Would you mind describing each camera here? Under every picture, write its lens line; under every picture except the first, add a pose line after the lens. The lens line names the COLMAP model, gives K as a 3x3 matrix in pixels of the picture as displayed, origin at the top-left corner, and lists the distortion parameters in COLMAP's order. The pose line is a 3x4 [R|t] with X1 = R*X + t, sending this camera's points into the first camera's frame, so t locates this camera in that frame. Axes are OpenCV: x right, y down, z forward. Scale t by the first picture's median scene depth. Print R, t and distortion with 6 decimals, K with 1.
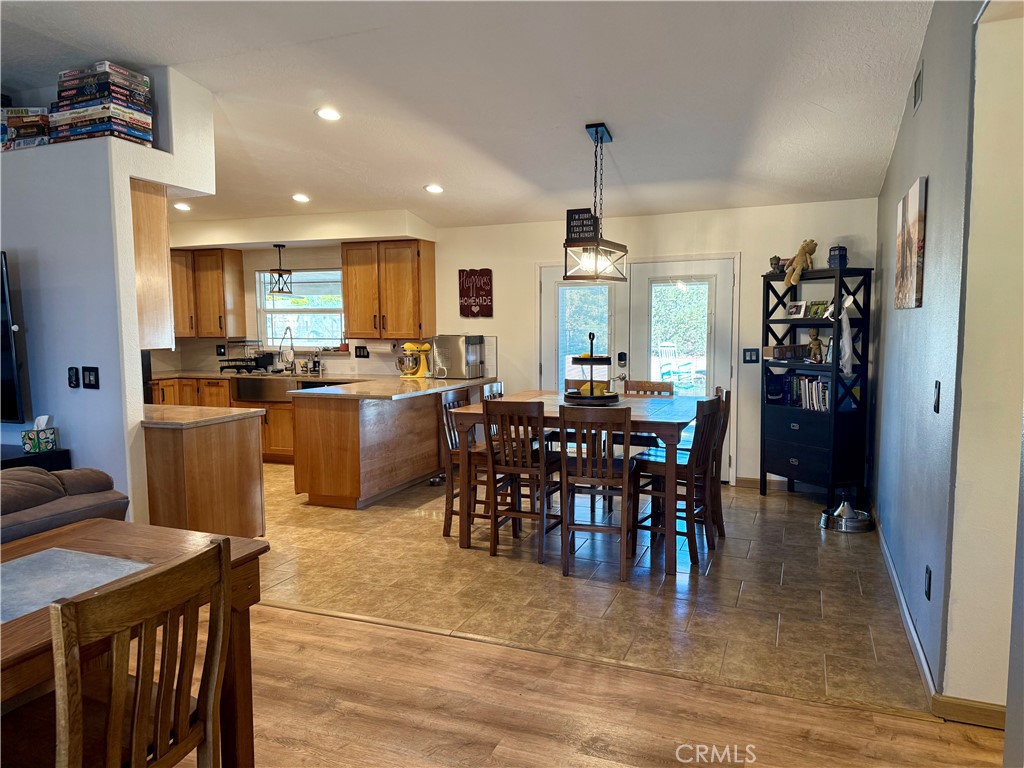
lens RADIAL K [[715.9, 0, 517.8], [0, 715.9, 391.0], [0, 0, 1]] dist [0.093867, -0.112124]
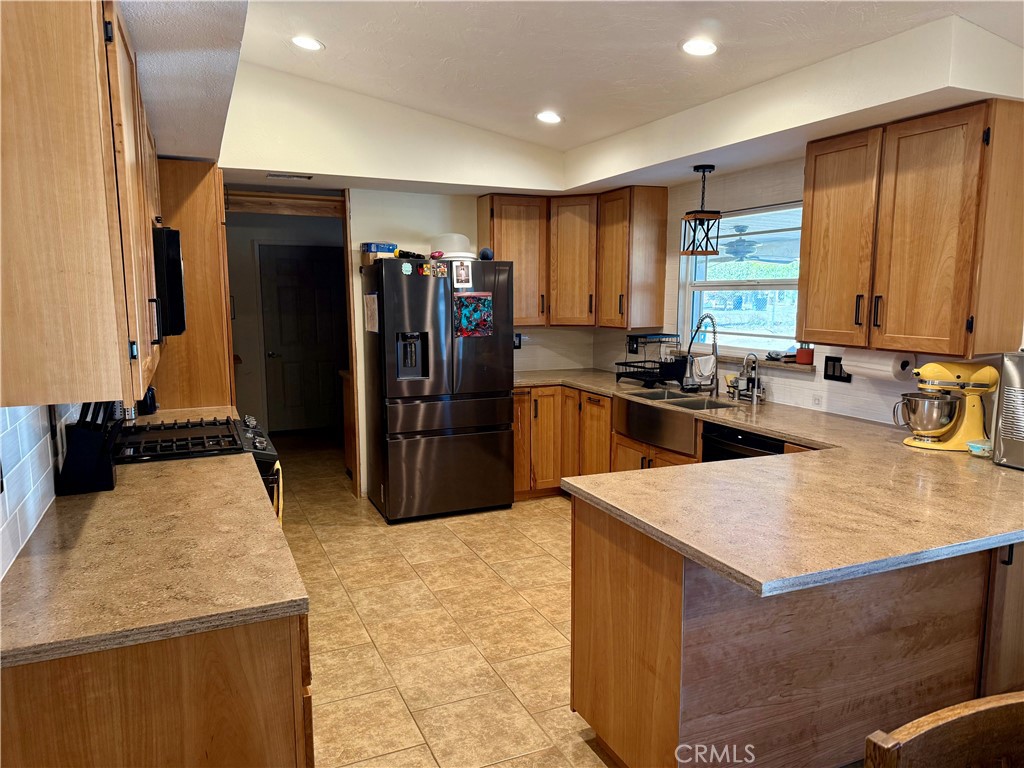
lens RADIAL K [[715.9, 0, 517.8], [0, 715.9, 391.0], [0, 0, 1]] dist [0.093867, -0.112124]
pose [[0.723532, 0.099845, -0.683031, -0.036842], [-0.069209, 0.994991, 0.072135, -0.062839], [0.686812, -0.004920, 0.726818, 0.515759]]
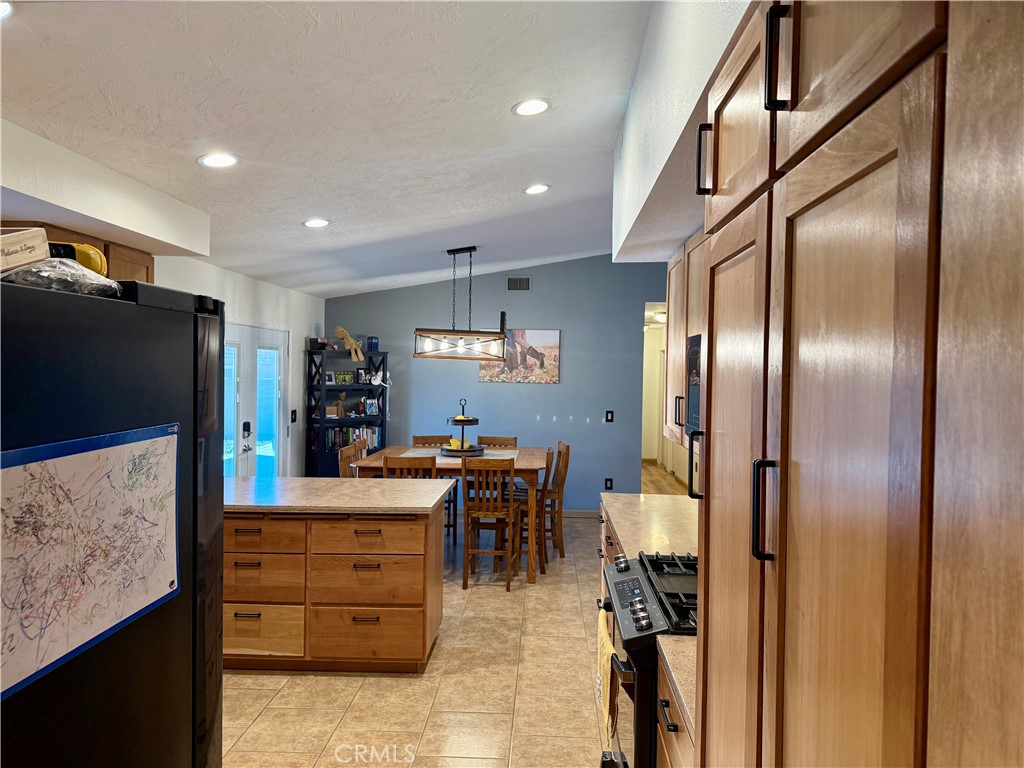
lens RADIAL K [[715.9, 0, 517.8], [0, 715.9, 391.0], [0, 0, 1]] dist [0.093867, -0.112124]
pose [[-0.331635, -0.024707, 0.943084, -0.749183], [0.079060, 0.995413, 0.053879, -0.104552], [-0.940089, 0.092429, -0.328160, 0.876532]]
